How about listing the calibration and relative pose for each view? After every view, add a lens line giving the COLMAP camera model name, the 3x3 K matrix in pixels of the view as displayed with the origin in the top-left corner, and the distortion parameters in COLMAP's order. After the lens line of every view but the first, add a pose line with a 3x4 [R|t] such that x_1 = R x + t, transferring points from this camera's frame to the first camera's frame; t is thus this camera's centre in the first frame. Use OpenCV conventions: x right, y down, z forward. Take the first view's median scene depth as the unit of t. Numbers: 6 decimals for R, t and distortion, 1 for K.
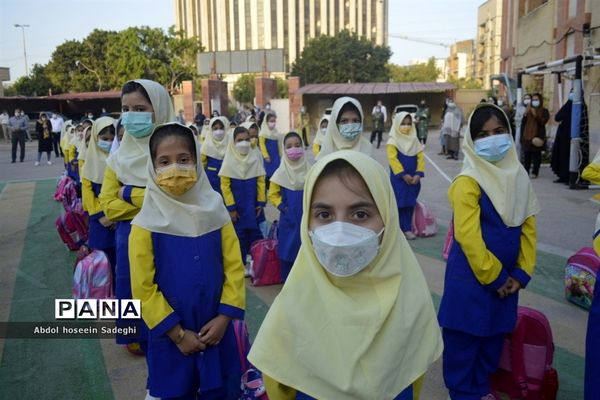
lens RADIAL K [[476.9, 0, 300.0], [0, 476.9, 200.0], [0, 0, 1]] dist [-0.089465, 0.019174]
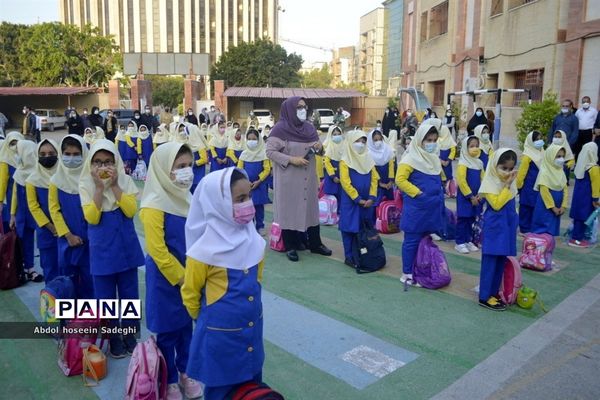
lens RADIAL K [[476.9, 0, 300.0], [0, 476.9, 200.0], [0, 0, 1]] dist [-0.089465, 0.019174]
pose [[0.968346, -0.018758, 0.248906, -0.091017], [0.018144, 0.999824, 0.004763, 0.010153], [-0.248952, -0.000097, 0.968516, -0.077348]]
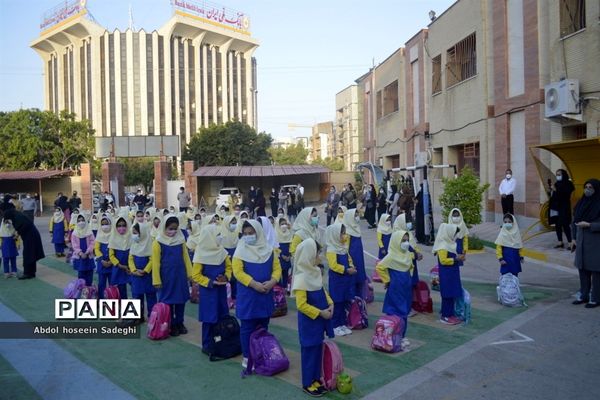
lens RADIAL K [[476.9, 0, 300.0], [0, 476.9, 200.0], [0, 0, 1]] dist [-0.089465, 0.019174]
pose [[0.961343, -0.014482, 0.274971, -0.058761], [0.056591, 0.987690, -0.145830, 0.006999], [-0.269474, 0.155753, 0.950329, -0.095653]]
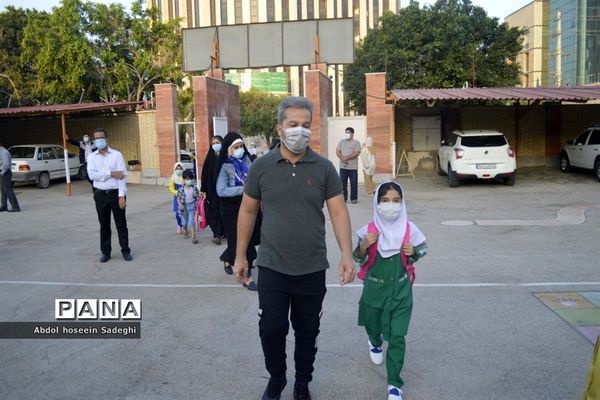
lens RADIAL K [[491.9, 0, 300.0], [0, 491.9, 200.0], [0, 0, 1]] dist [-0.083444, 0.011144]
pose [[0.999017, -0.014401, 0.041935, -0.099358], [0.017055, 0.997829, -0.063616, -0.076410], [-0.040928, 0.064269, 0.997093, 0.410386]]
